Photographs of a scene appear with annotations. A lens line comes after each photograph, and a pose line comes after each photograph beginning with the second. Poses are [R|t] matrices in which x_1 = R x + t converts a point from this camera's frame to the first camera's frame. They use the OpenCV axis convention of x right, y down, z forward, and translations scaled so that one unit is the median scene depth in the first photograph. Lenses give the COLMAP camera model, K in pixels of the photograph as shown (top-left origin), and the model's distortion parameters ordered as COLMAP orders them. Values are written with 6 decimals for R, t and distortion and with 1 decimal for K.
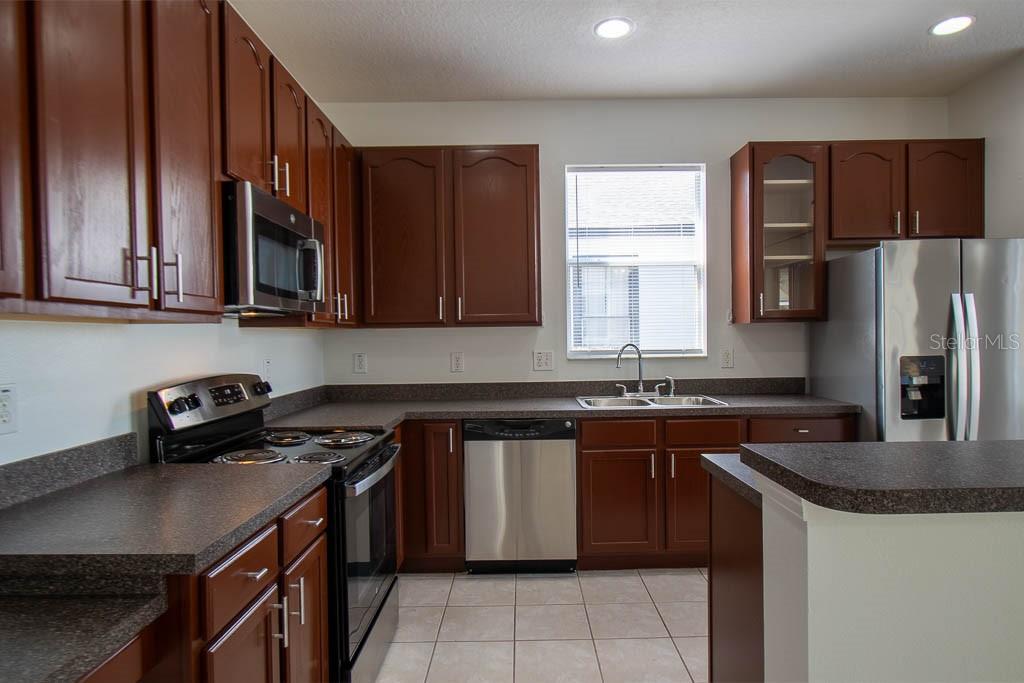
lens RADIAL K [[596.2, 0, 527.2], [0, 596.2, 343.8], [0, 0, 1]] dist [-0.001487, 0.001059]
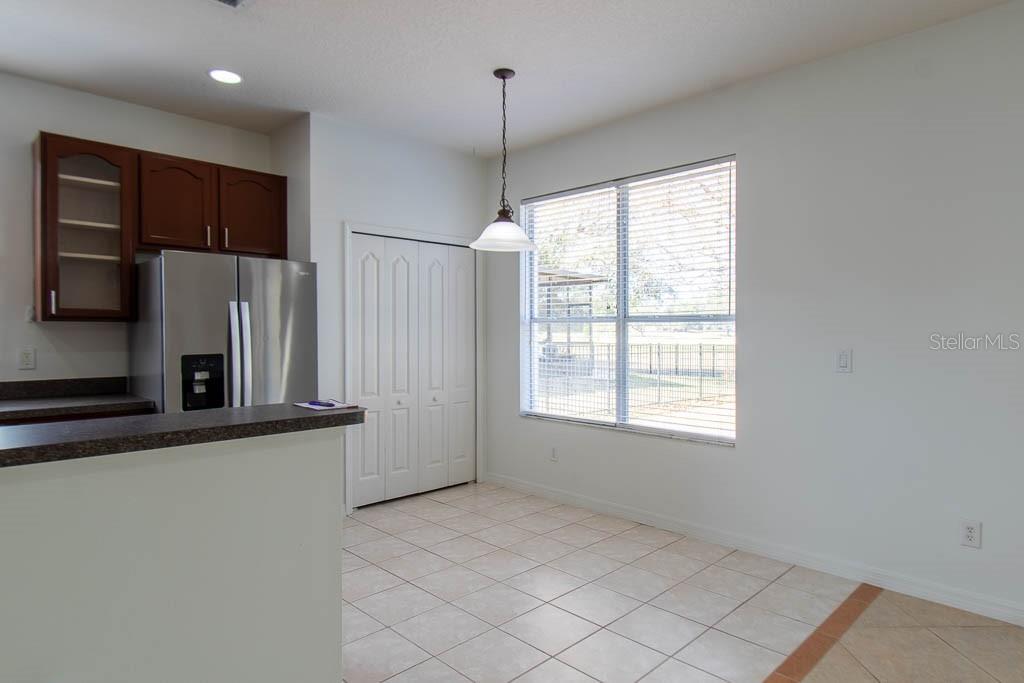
lens RADIAL K [[596.2, 0, 517.4], [0, 596.2, 339.7], [0, 0, 1]] dist [-0.001487, 0.001059]
pose [[0.713629, 0.007209, 0.700487, 0.251337], [-0.000451, 0.999952, -0.009831, 0.002988], [-0.700524, 0.006699, 0.713597, -0.205701]]
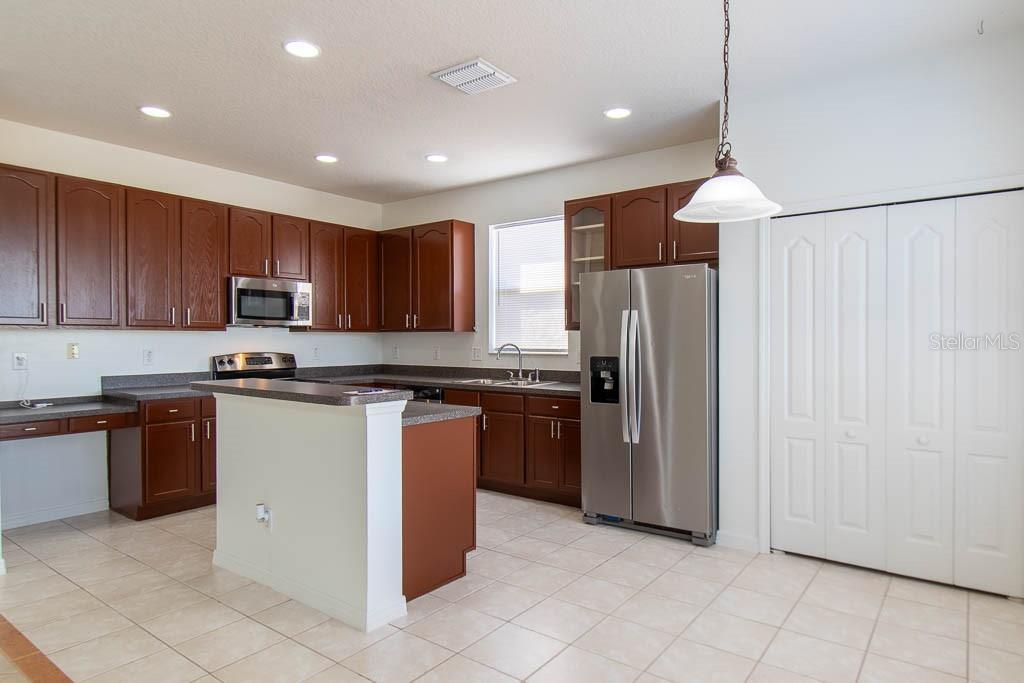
lens RADIAL K [[596.2, 0, 545.2], [0, 596.2, 345.2], [0, 0, 1]] dist [-0.001487, 0.001059]
pose [[0.805547, 0.022047, -0.592121, 1.165716], [-0.020822, 0.999744, 0.008896, -0.012710], [0.592165, 0.005163, 0.805800, -0.148034]]
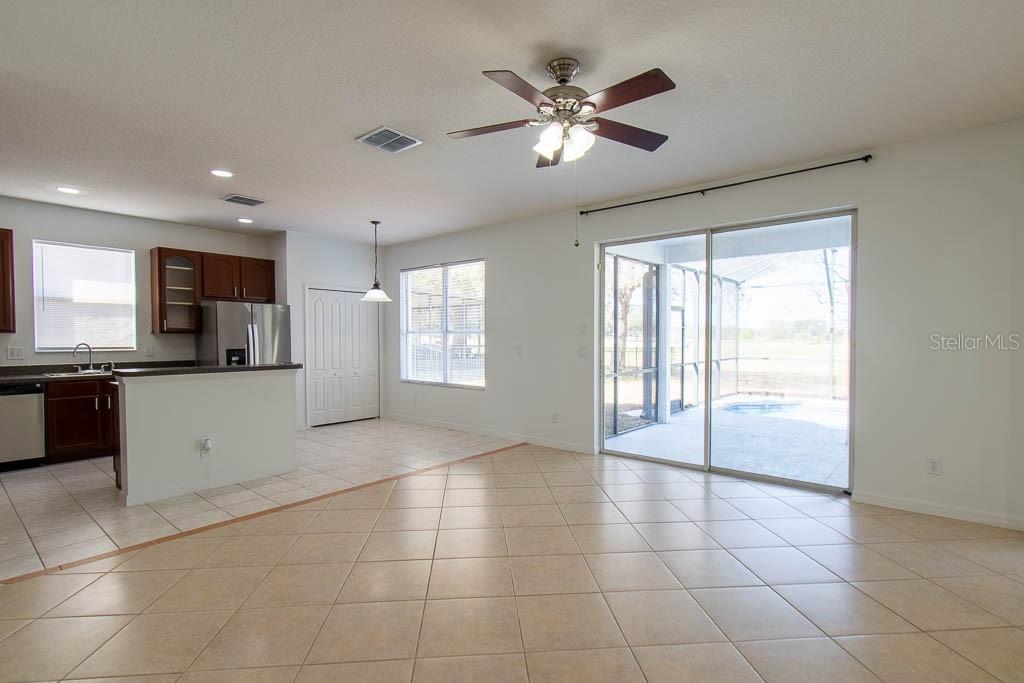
lens RADIAL K [[482.7, 0, 507.3], [0, 482.7, 351.4], [0, 0, 1]] dist [0.009493, -0.002591]
pose [[0.654726, -0.005223, 0.755848, -0.109134], [0.002777, 0.999986, 0.004505, 0.022180], [-0.755861, -0.000850, 0.654731, -1.025153]]
